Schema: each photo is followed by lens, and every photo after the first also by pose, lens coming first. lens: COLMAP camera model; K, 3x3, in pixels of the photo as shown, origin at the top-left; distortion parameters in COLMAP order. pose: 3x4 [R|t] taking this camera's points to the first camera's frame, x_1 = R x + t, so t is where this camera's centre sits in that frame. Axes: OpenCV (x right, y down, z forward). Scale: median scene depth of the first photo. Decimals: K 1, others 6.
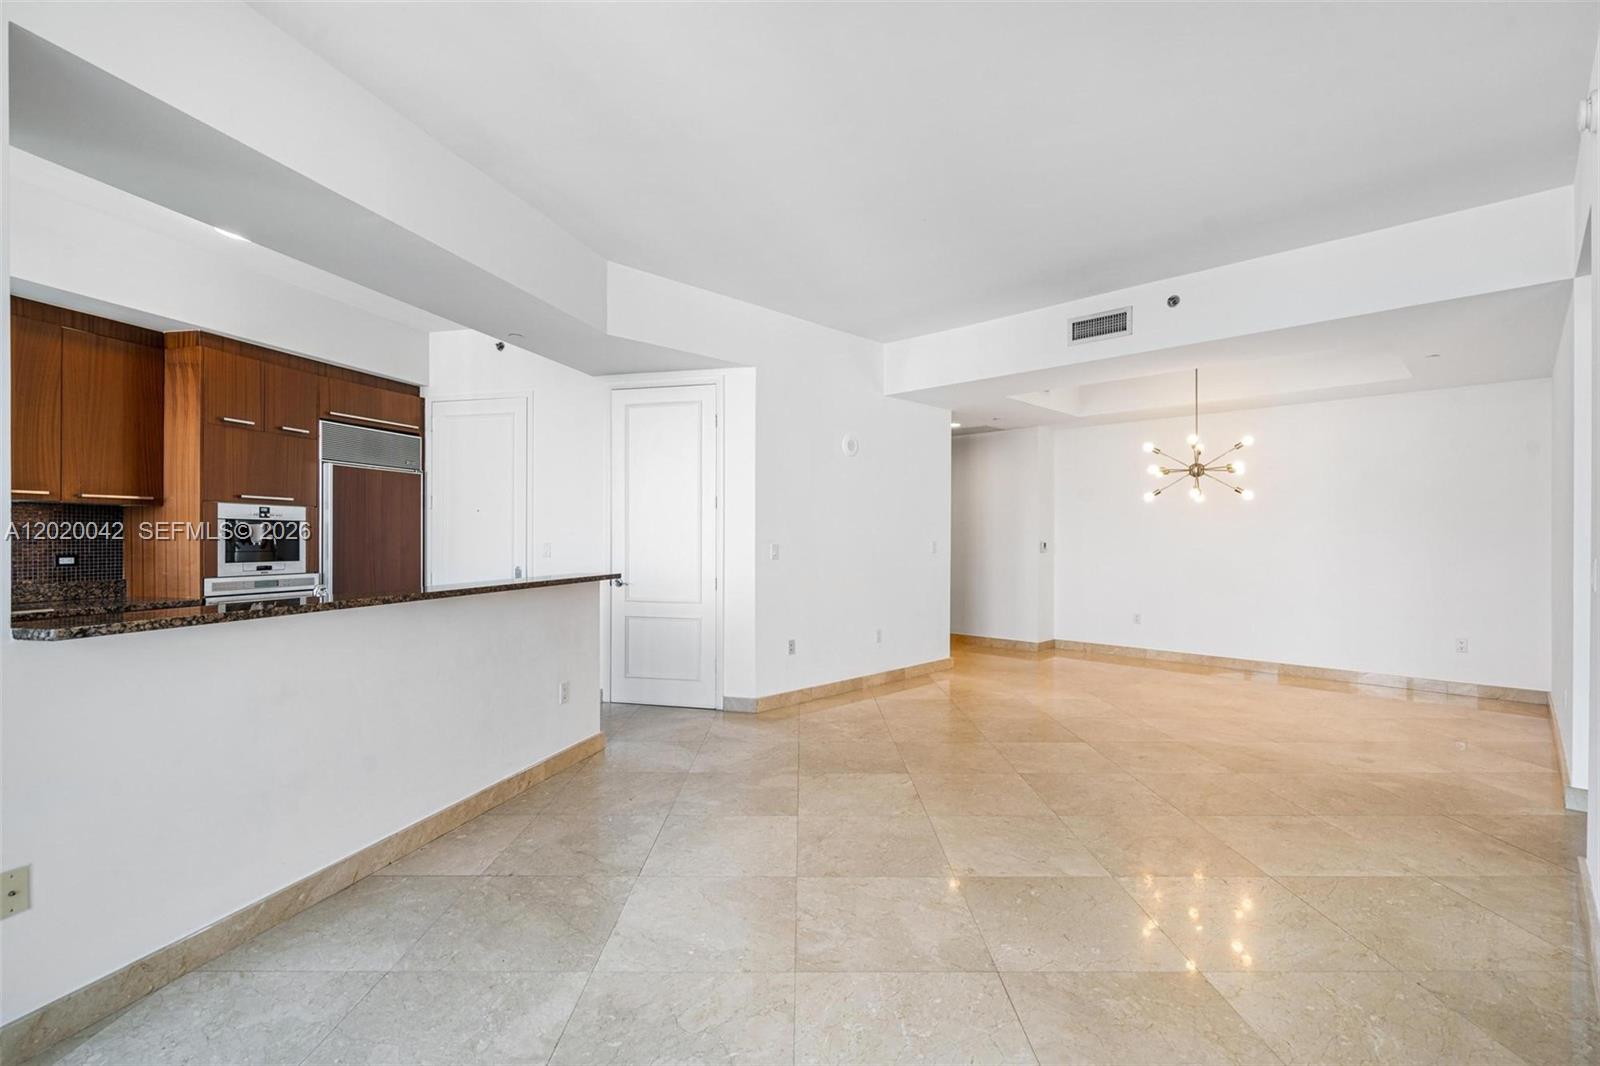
lens RADIAL K [[719.6, 0, 809.3], [0, 719.6, 538.1], [0, 0, 1]] dist [-0.000450, 0.000078]
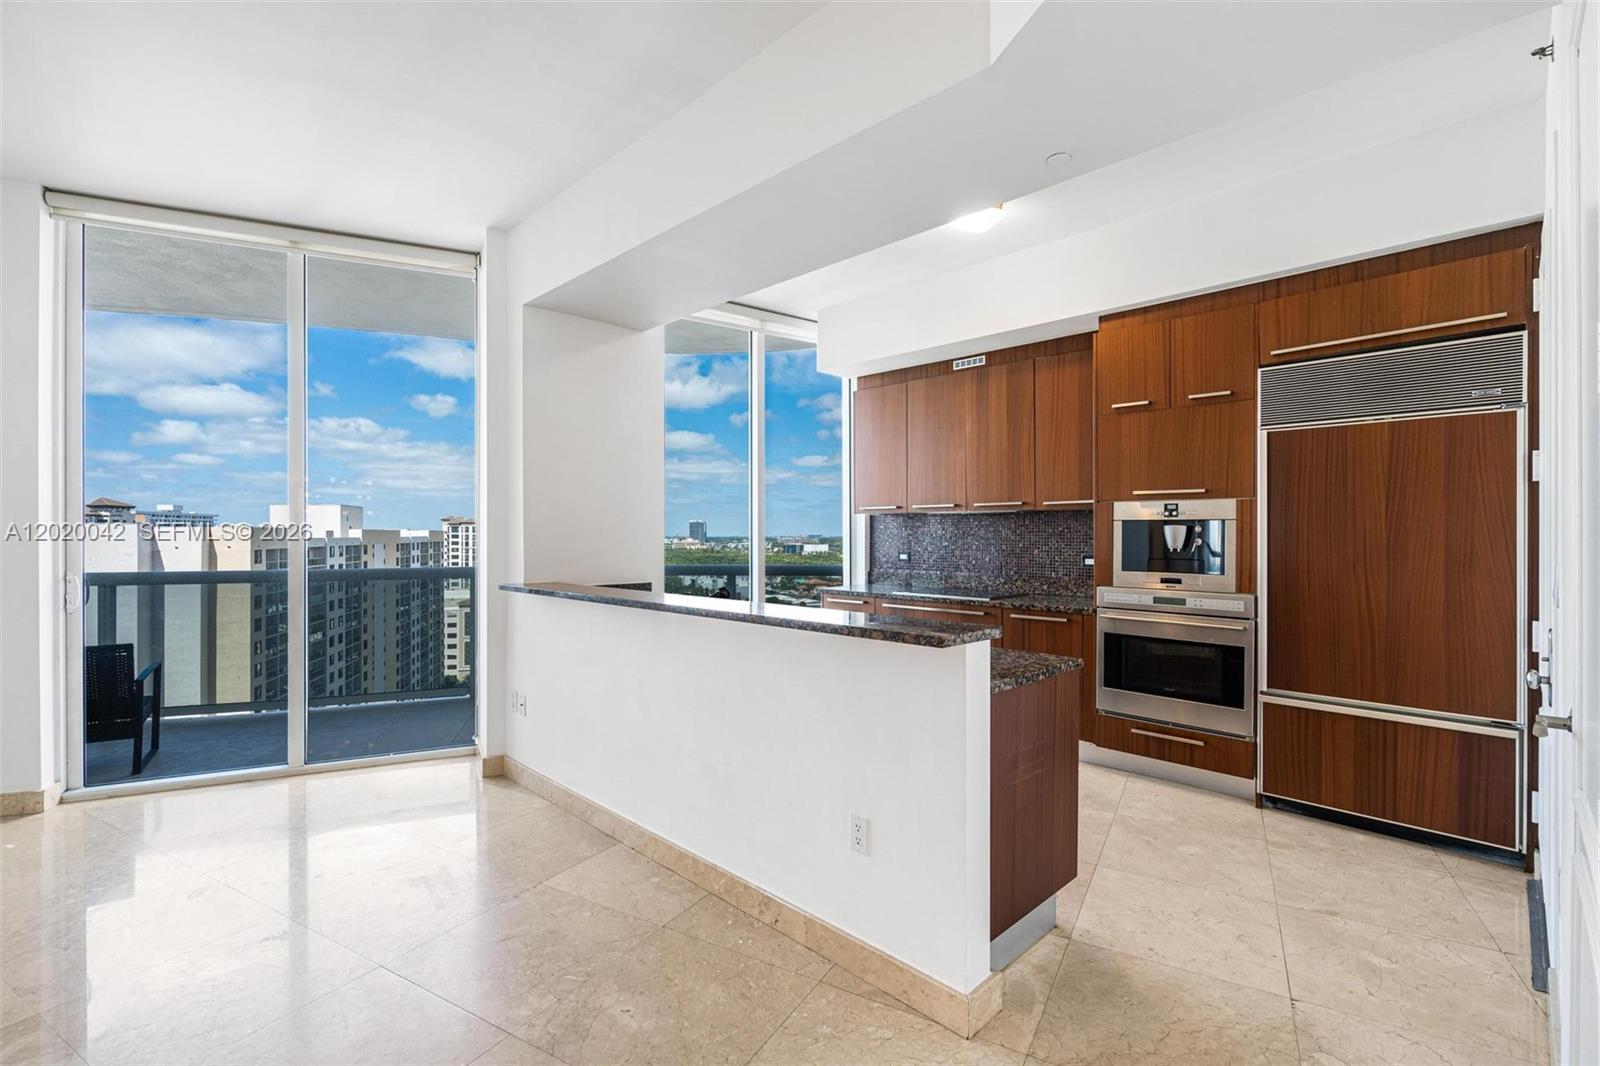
lens RADIAL K [[723.0, 0, 805.4], [0, 723.0, 534.0], [0, 0, 1]] dist [-0.005408, 0.000552]
pose [[-0.508156, -0.001072, -0.861265, 0.134023], [-0.000525, 0.999999, -0.000936, -0.009093], [0.861265, -0.000024, -0.508156, 1.118946]]
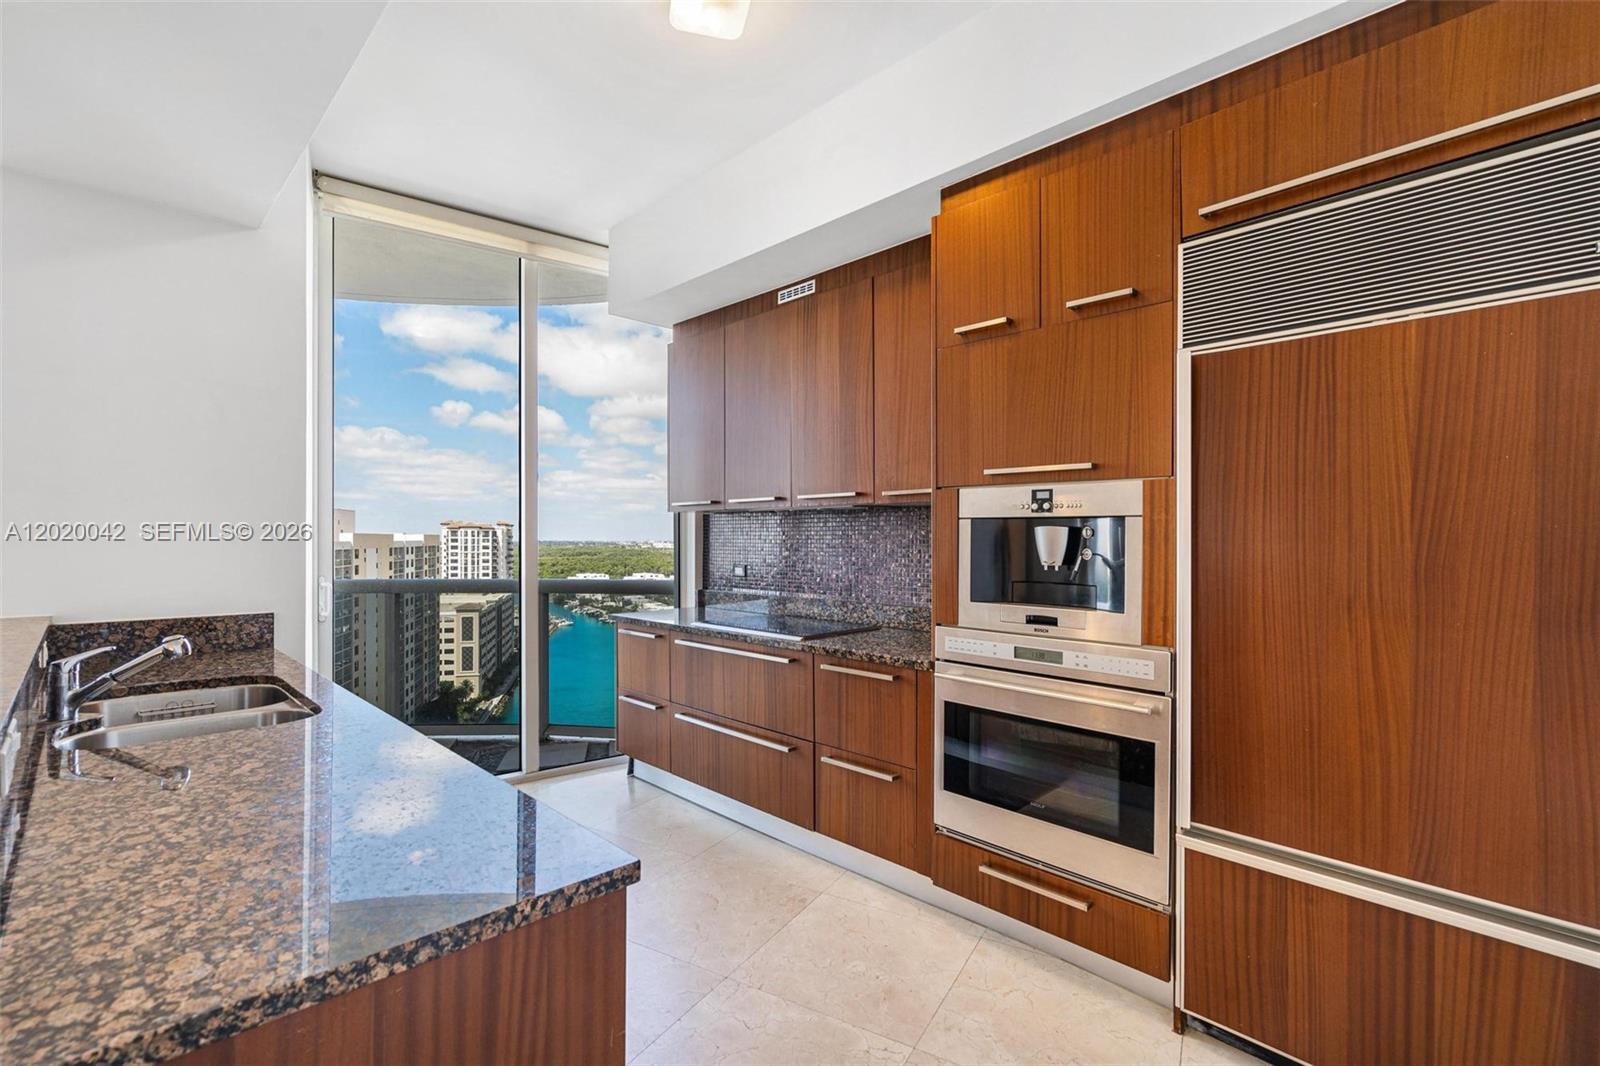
lens RADIAL K [[727.7, 0, 804.2], [0, 727.7, 538.8], [0, 0, 1]] dist [-0.011746, 0.007608]
pose [[-0.515812, -0.002024, -0.856700, -0.292087], [-0.002308, 0.999997, -0.000973, -0.010754], [0.856699, 0.001475, -0.515815, 1.176015]]
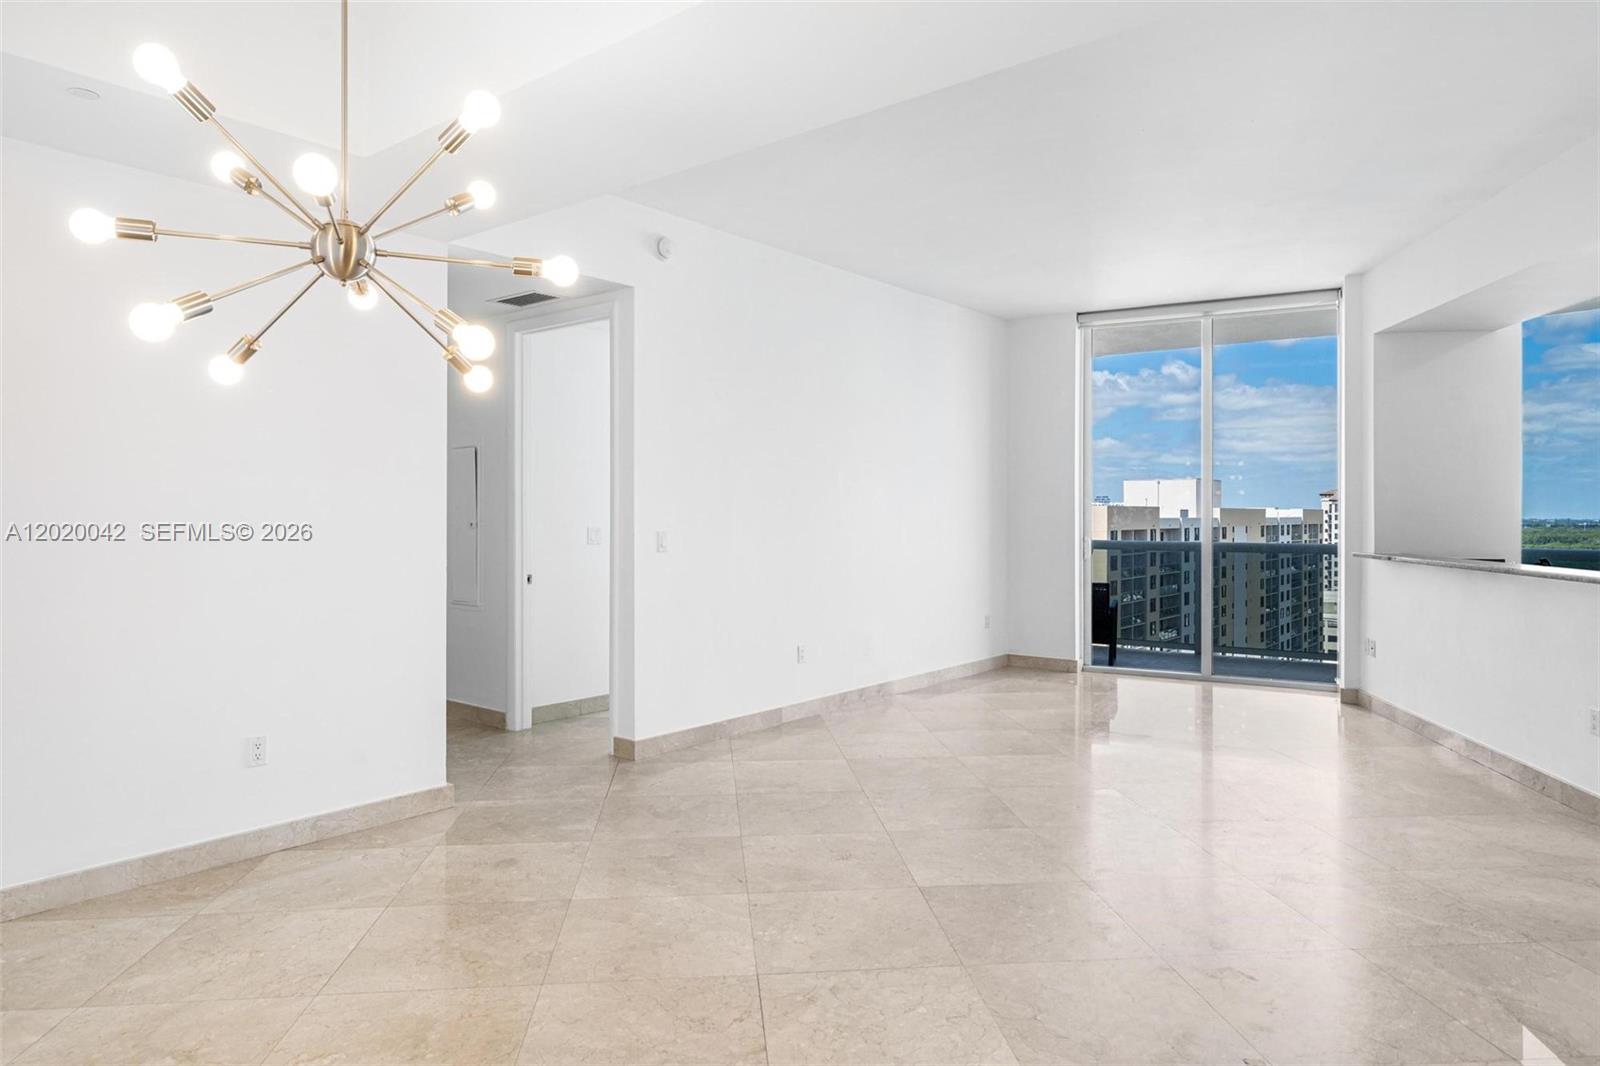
lens RADIAL K [[978.9, 0, 790.7], [0, 978.9, 511.8], [0, 0, 1]] dist [0.004962, 0.002099]
pose [[-0.997131, -0.004430, -0.075562, 0.556525], [-0.004401, 0.999990, -0.000550, -0.008816], [0.075564, -0.000216, -0.997141, 1.806509]]
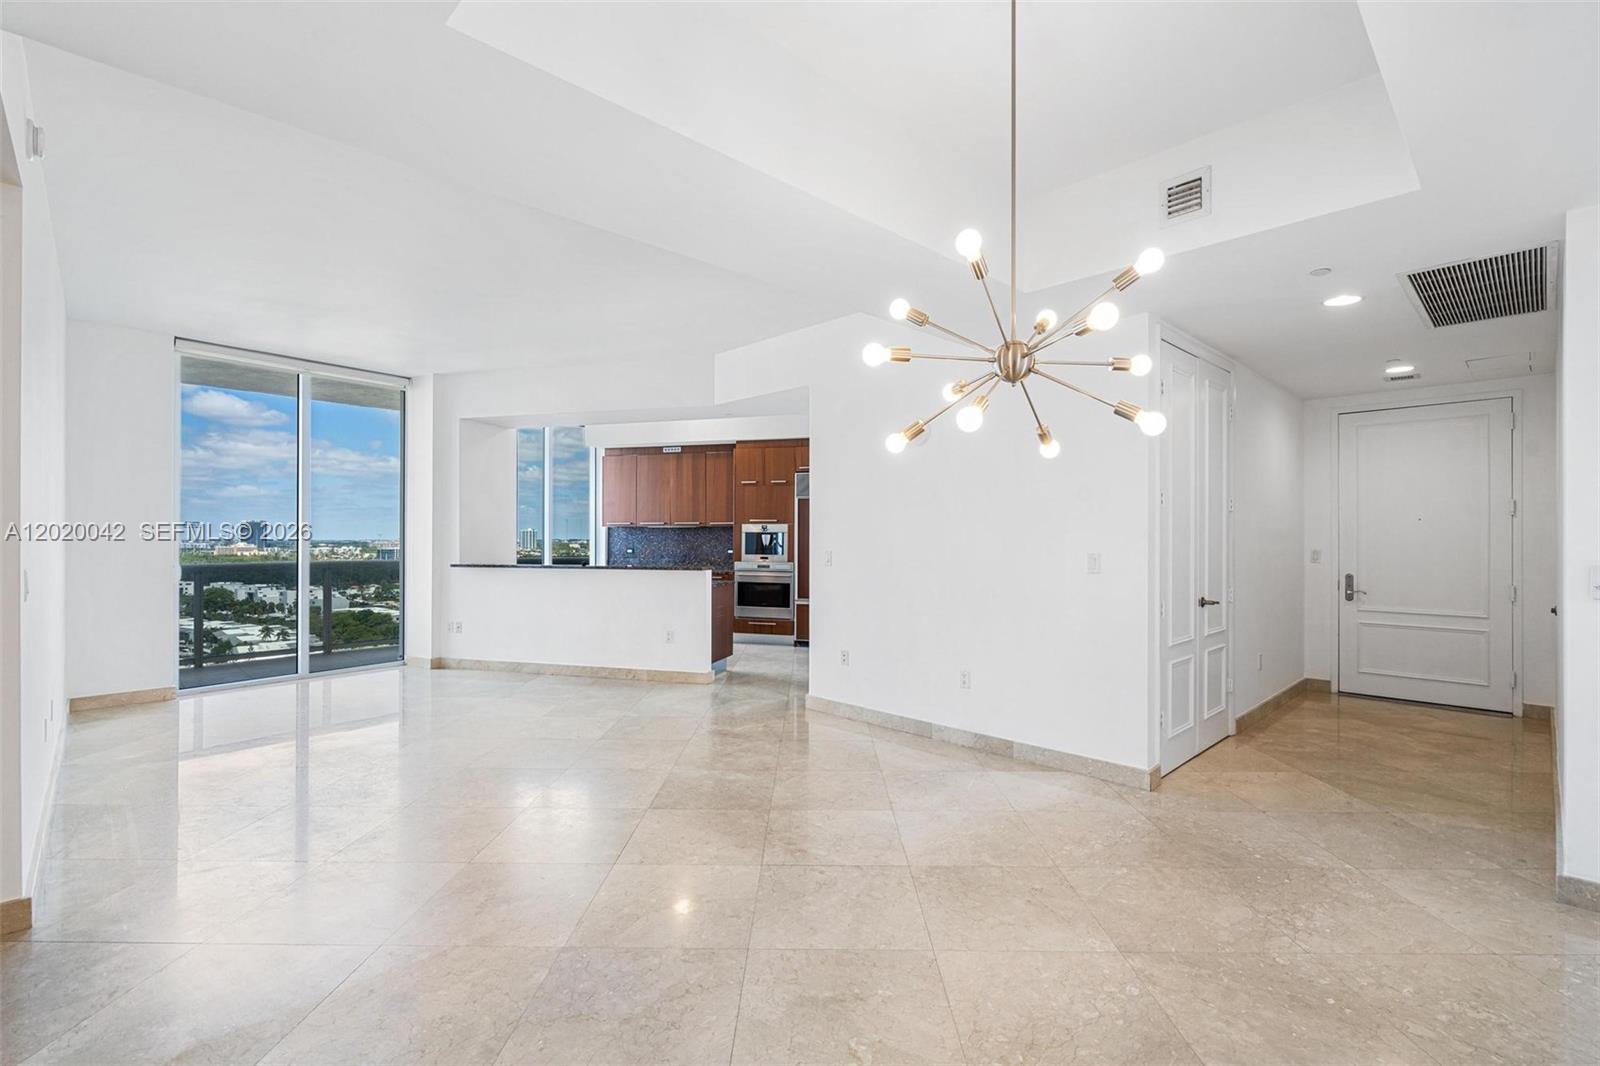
lens RADIAL K [[734.3, 0, 805.1], [0, 734.3, 533.6], [0, 0, 1]] dist [-0.003359, 0.000354]
pose [[-0.026091, -0.006936, -0.999636, 1.211321], [-0.001985, 0.999974, -0.006886, -0.009561], [0.999658, 0.001805, -0.026104, 1.223345]]
